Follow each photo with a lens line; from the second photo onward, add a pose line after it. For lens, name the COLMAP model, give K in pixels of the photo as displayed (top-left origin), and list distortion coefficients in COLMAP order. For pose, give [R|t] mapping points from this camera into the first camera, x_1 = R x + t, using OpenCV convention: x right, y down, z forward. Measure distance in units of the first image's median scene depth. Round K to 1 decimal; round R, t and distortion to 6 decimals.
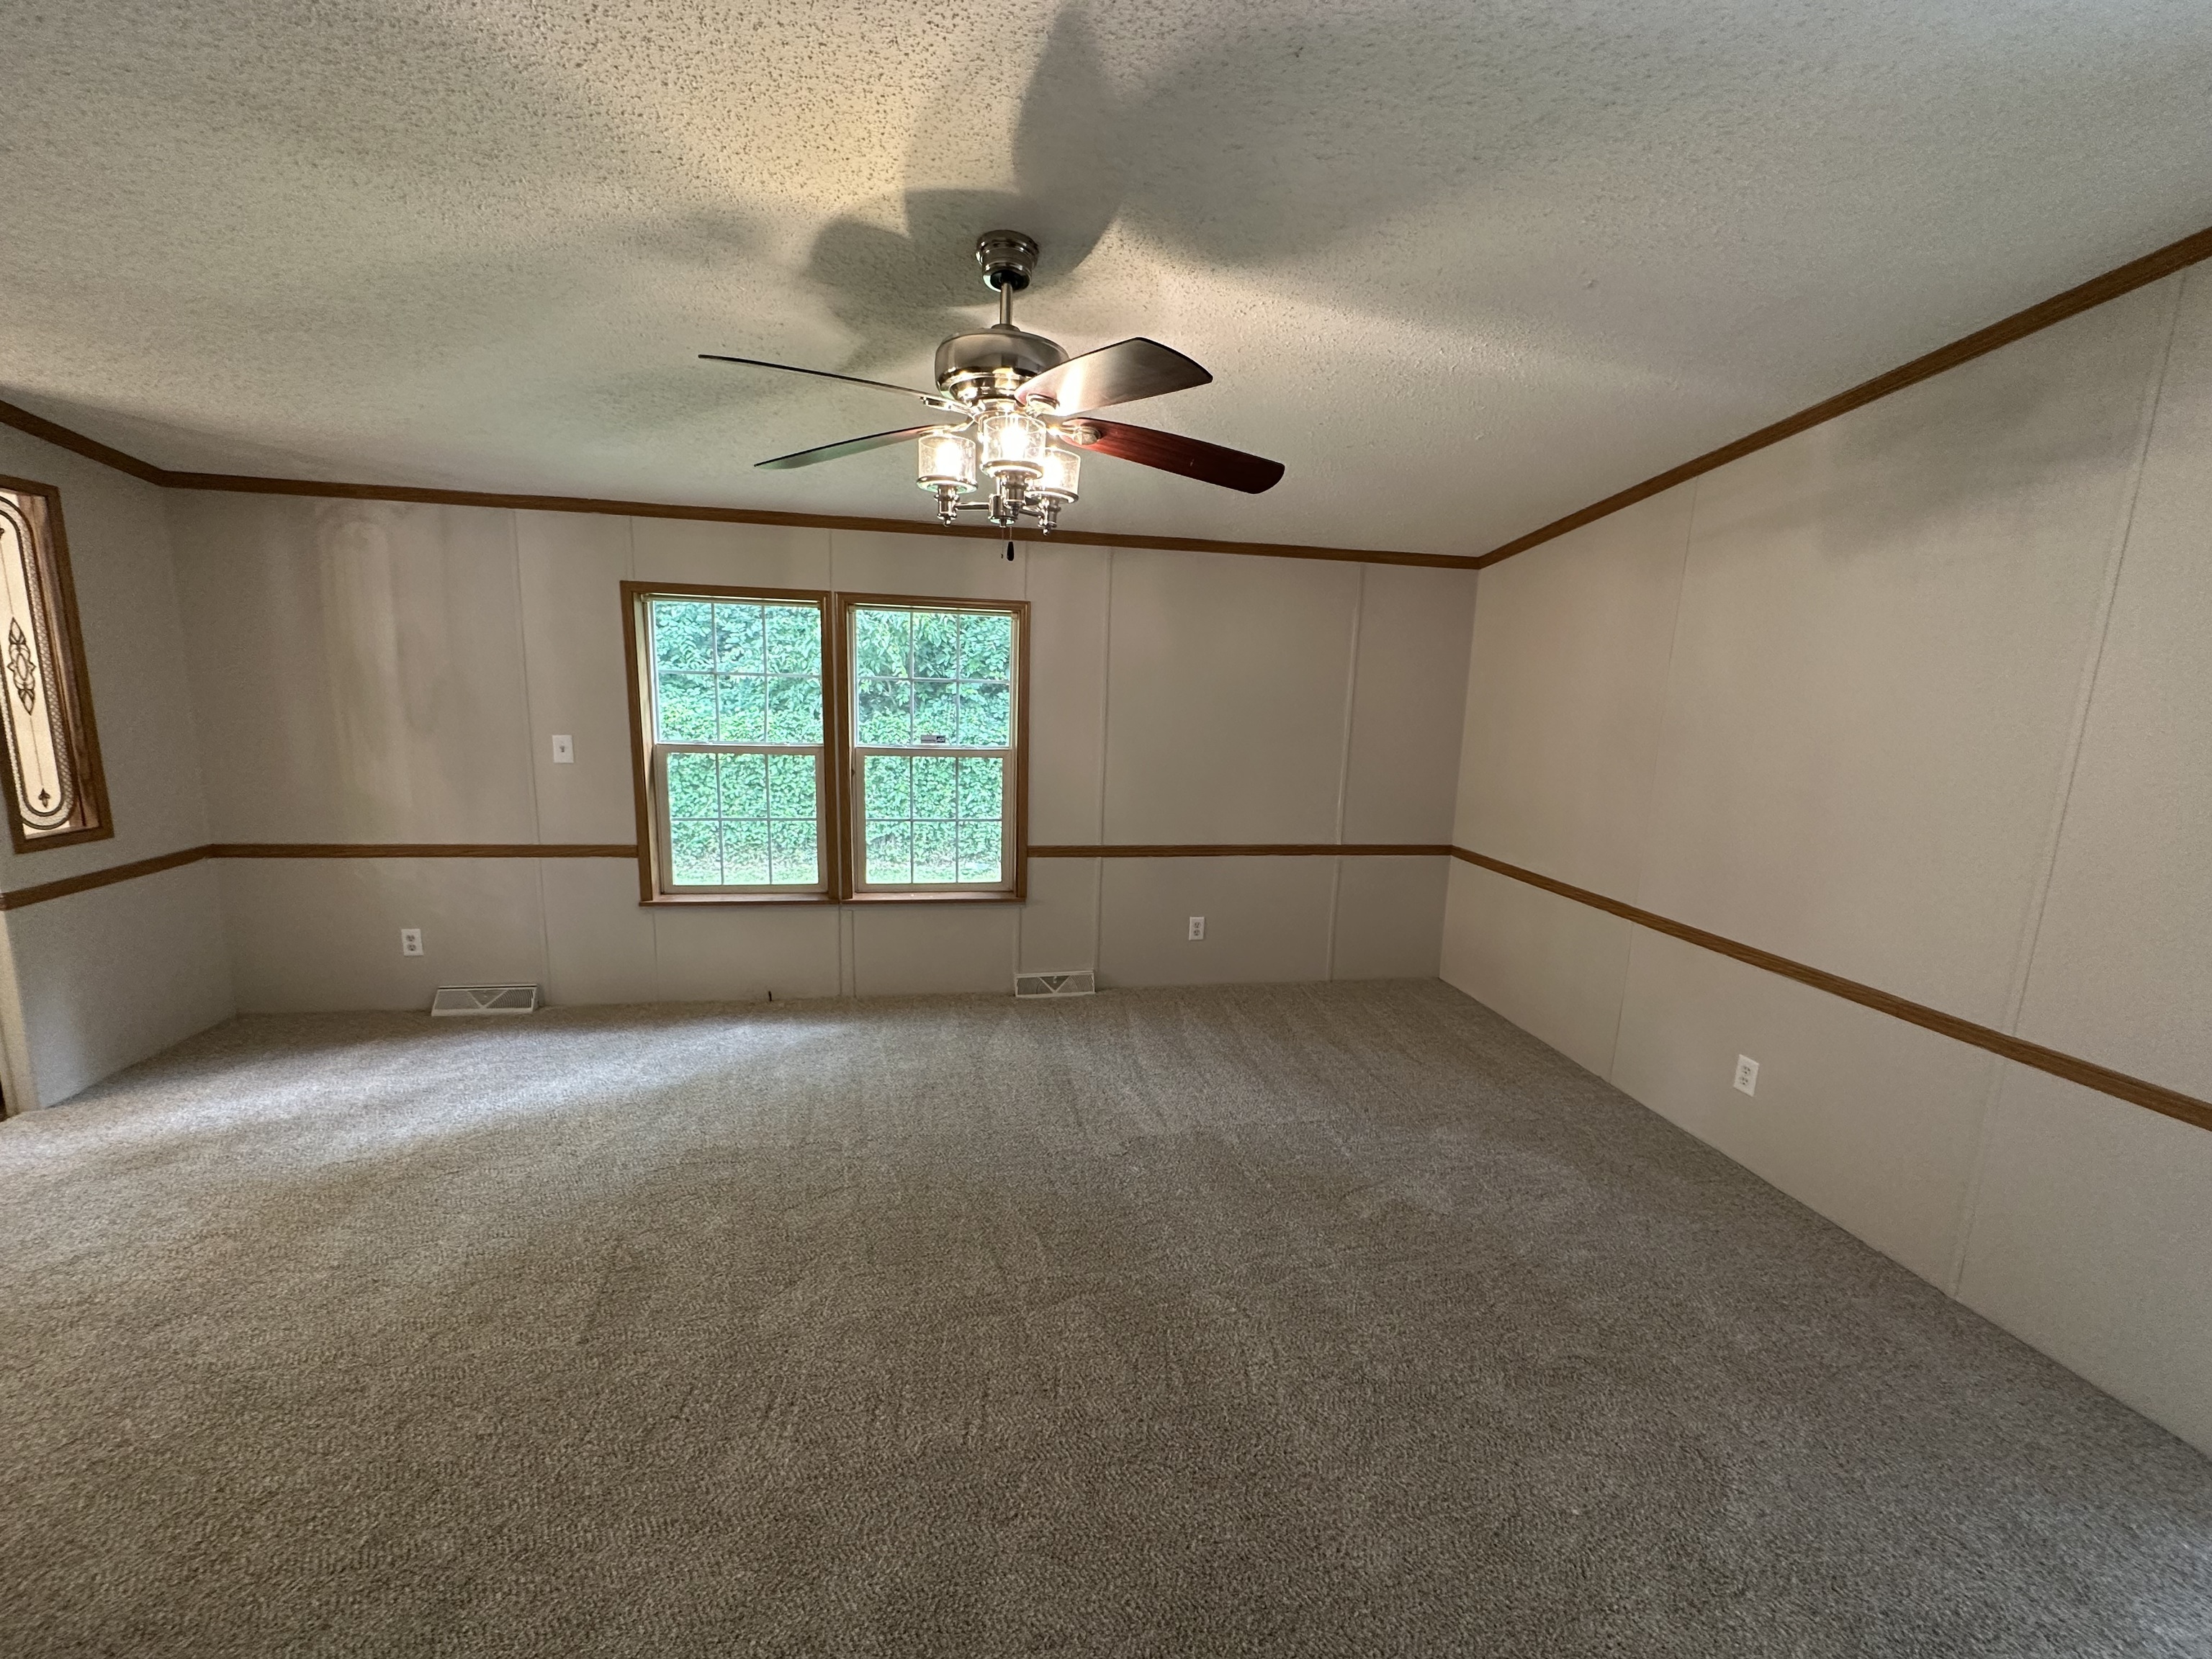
lens RADIAL K [[922.6, 0, 1106.0], [0, 922.6, 829.5], [0, 0, 1]] dist [-0.000257, 0.000070]
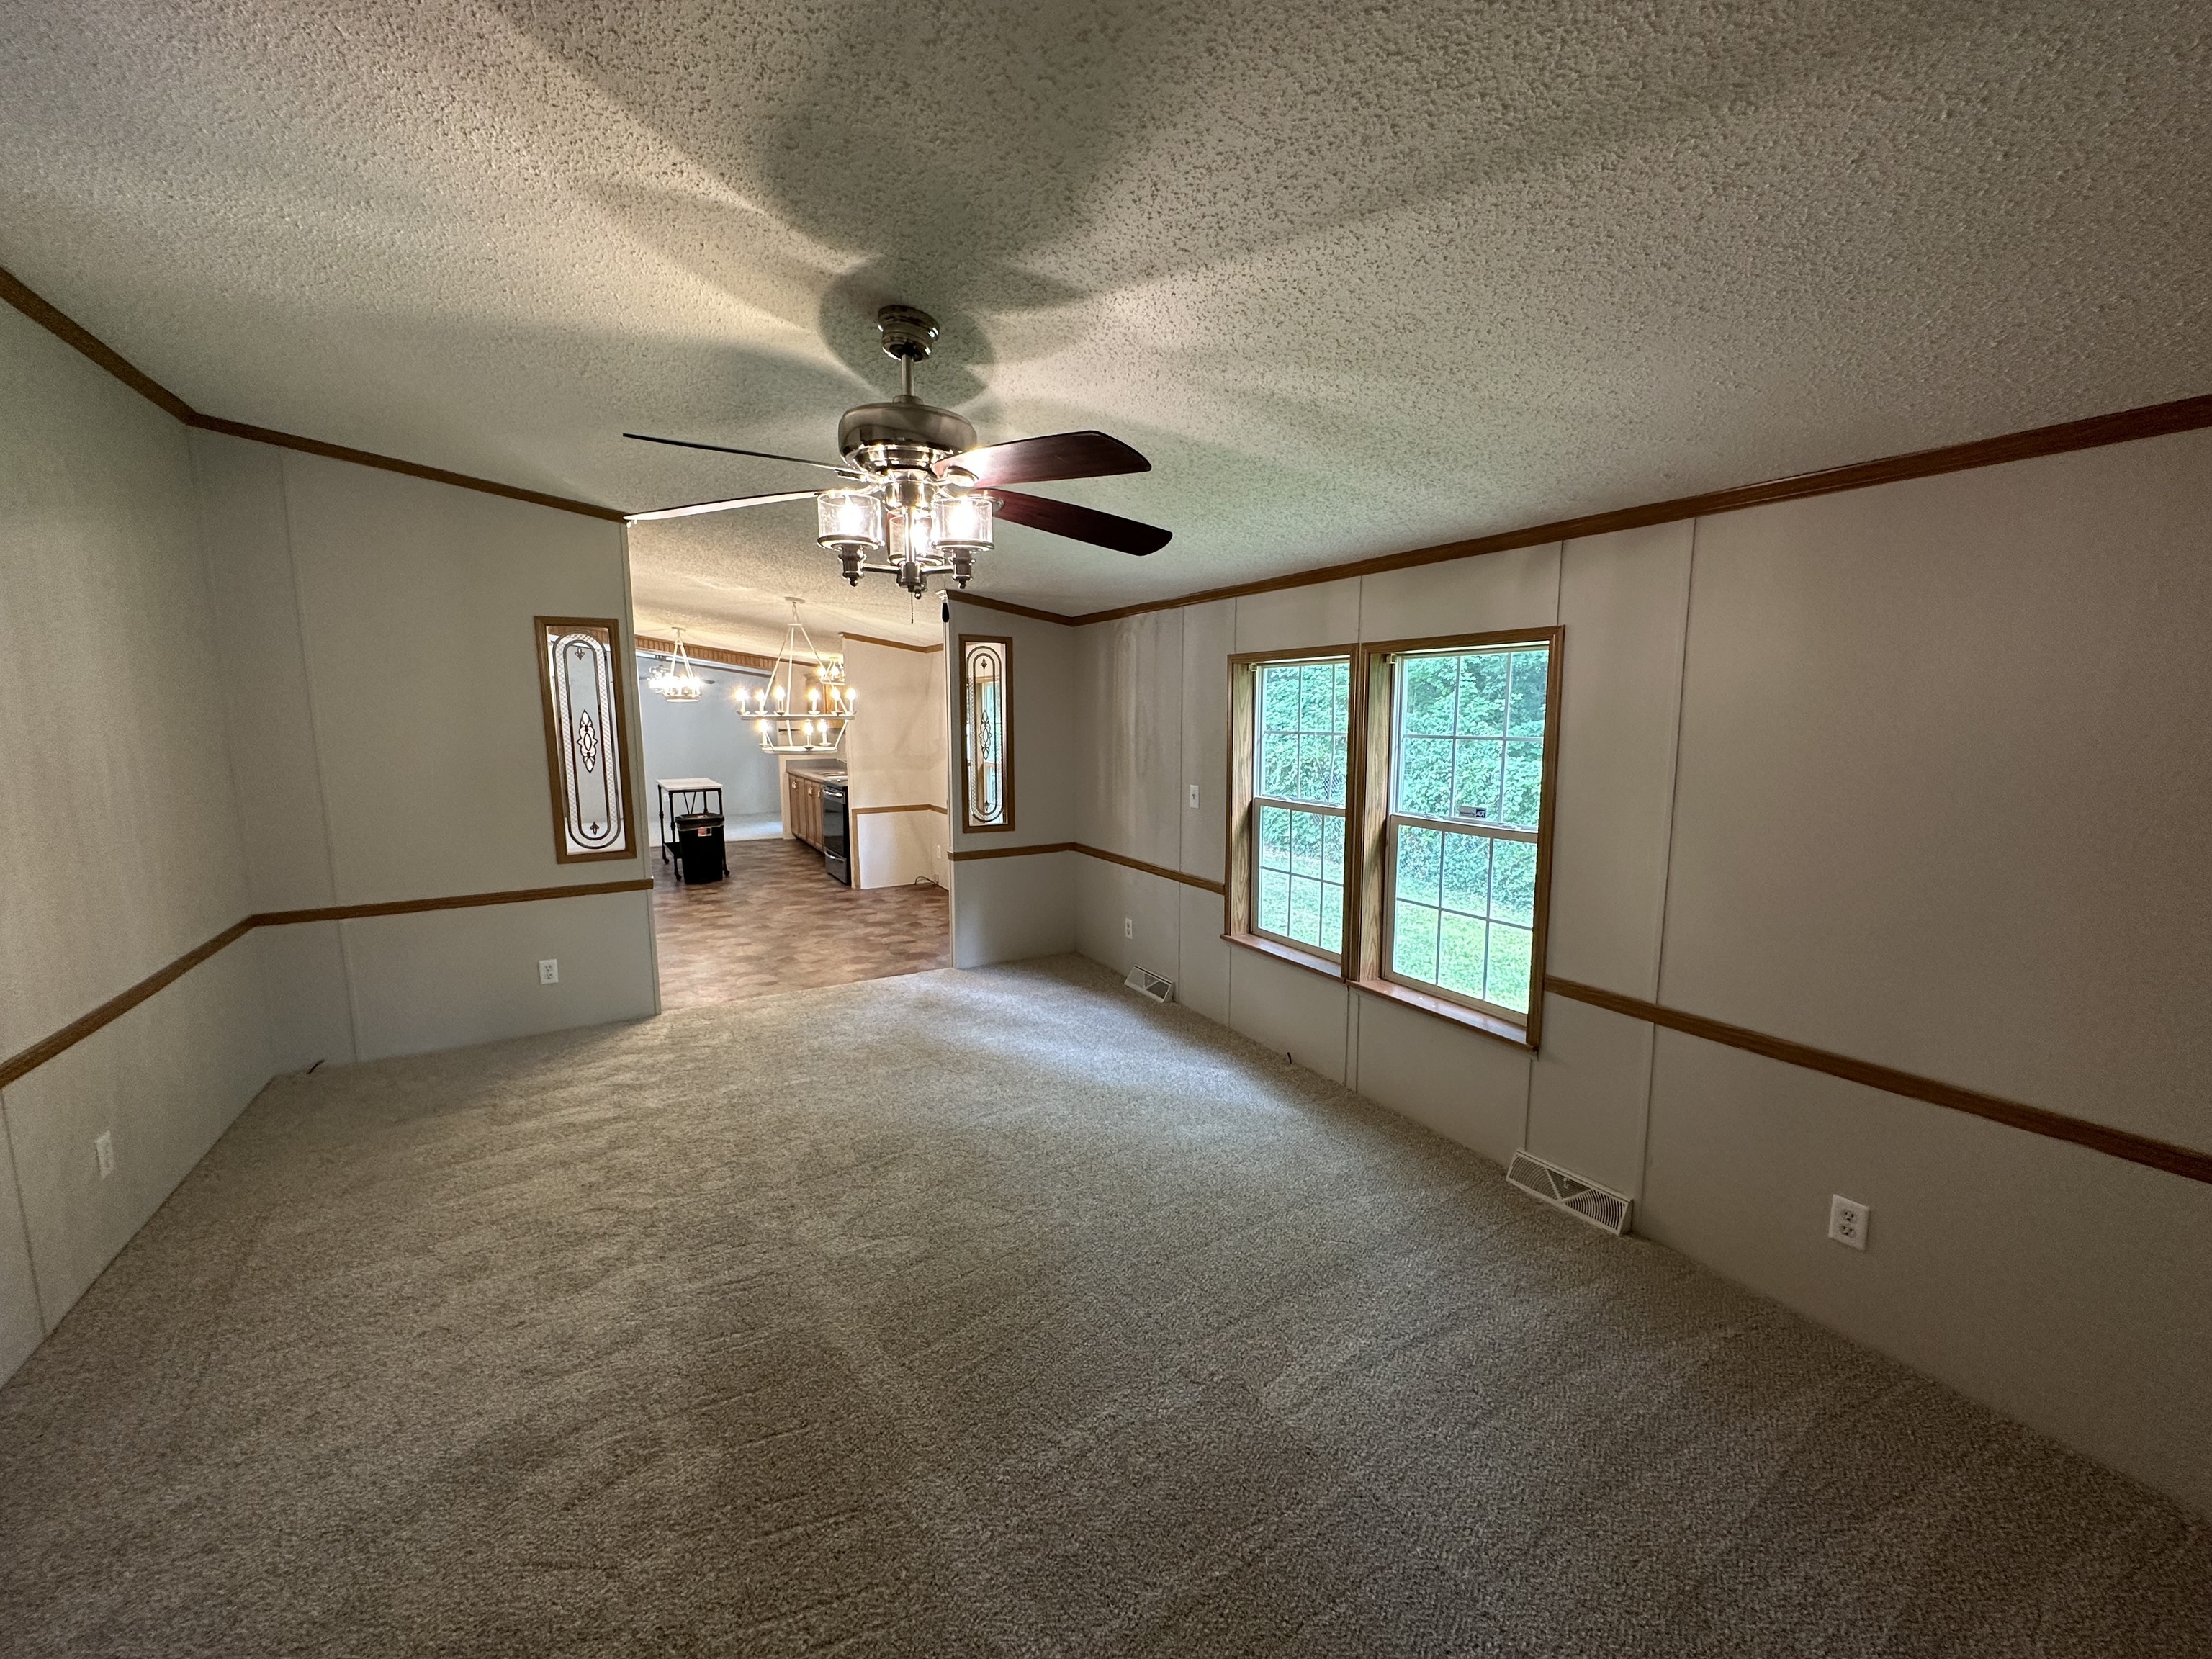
lens RADIAL K [[879.8, 0, 1106.0], [0, 879.8, 829.5], [0, 0, 1]] dist [-0.002604, 0.000096]
pose [[0.332886, 0.090438, -0.938620, 0.452558], [-0.156214, 0.986925, 0.039691, -0.069774], [0.929938, 0.133413, 0.342662, 0.487211]]
